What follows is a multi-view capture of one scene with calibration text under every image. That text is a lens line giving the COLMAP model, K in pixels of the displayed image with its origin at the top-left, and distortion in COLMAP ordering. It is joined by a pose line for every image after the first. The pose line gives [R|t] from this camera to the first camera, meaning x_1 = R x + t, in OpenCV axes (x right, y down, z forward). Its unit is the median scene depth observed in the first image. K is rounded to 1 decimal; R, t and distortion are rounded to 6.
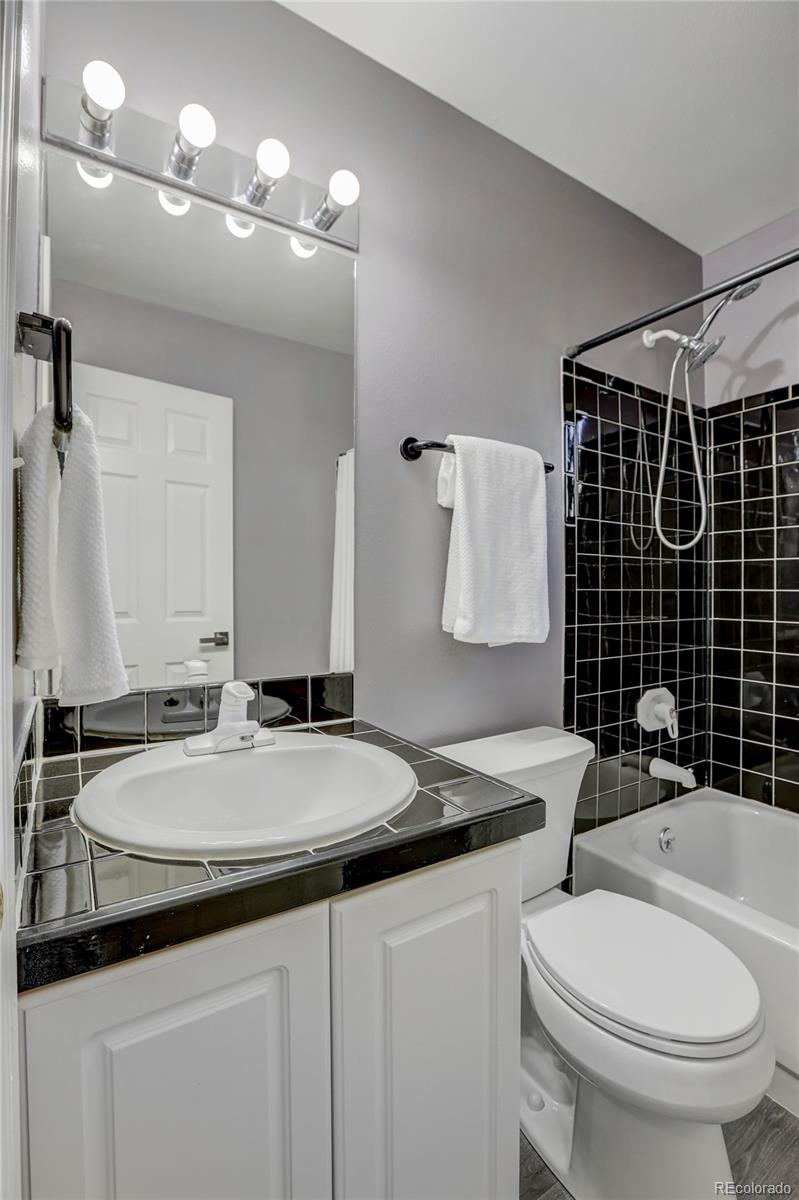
lens RADIAL K [[546.7, 0, 397.9], [0, 546.7, 594.2], [0, 0, 1]] dist [-0.058965, 0.017003]
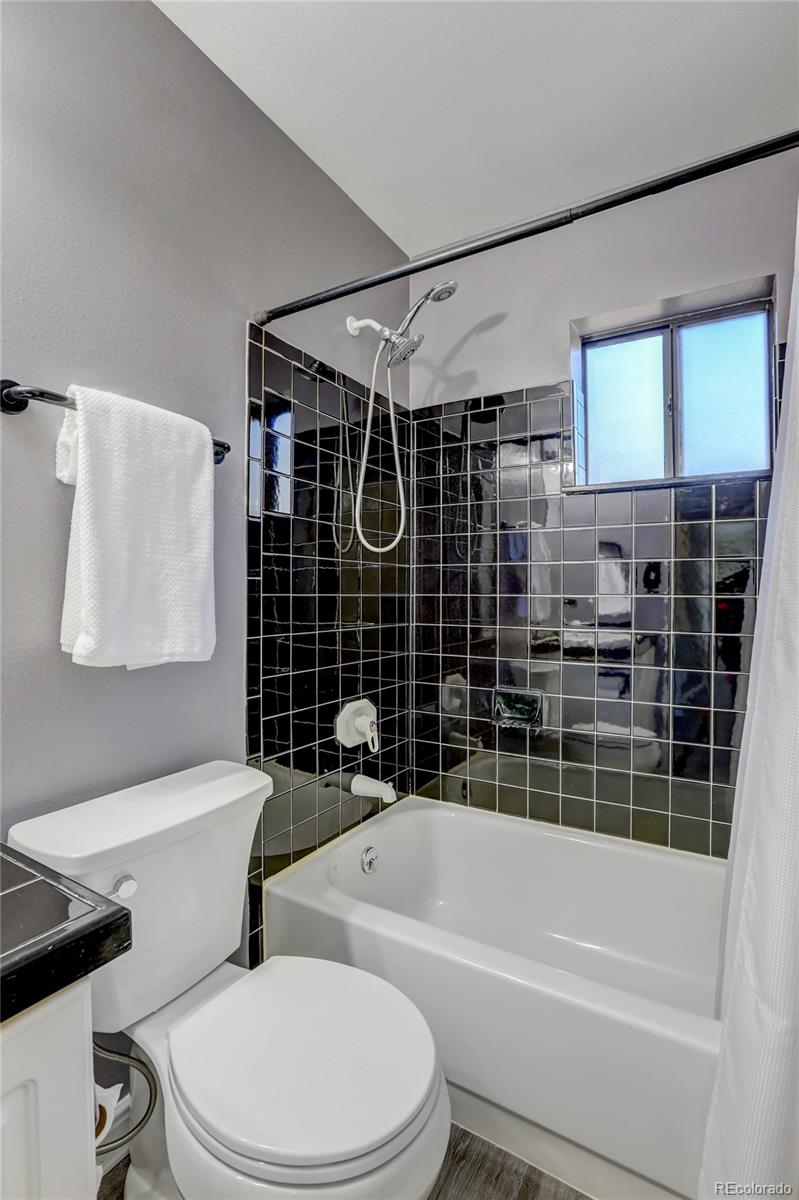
lens RADIAL K [[554.2, 0, 399.5], [0, 554.2, 600.0], [0, 0, 1]] dist [-0.059804, 0.019167]
pose [[0.897306, -0.003286, 0.441396, 0.125168], [0.001239, 0.999987, 0.004926, -0.003634], [-0.441406, -0.003873, 0.897299, 0.109860]]
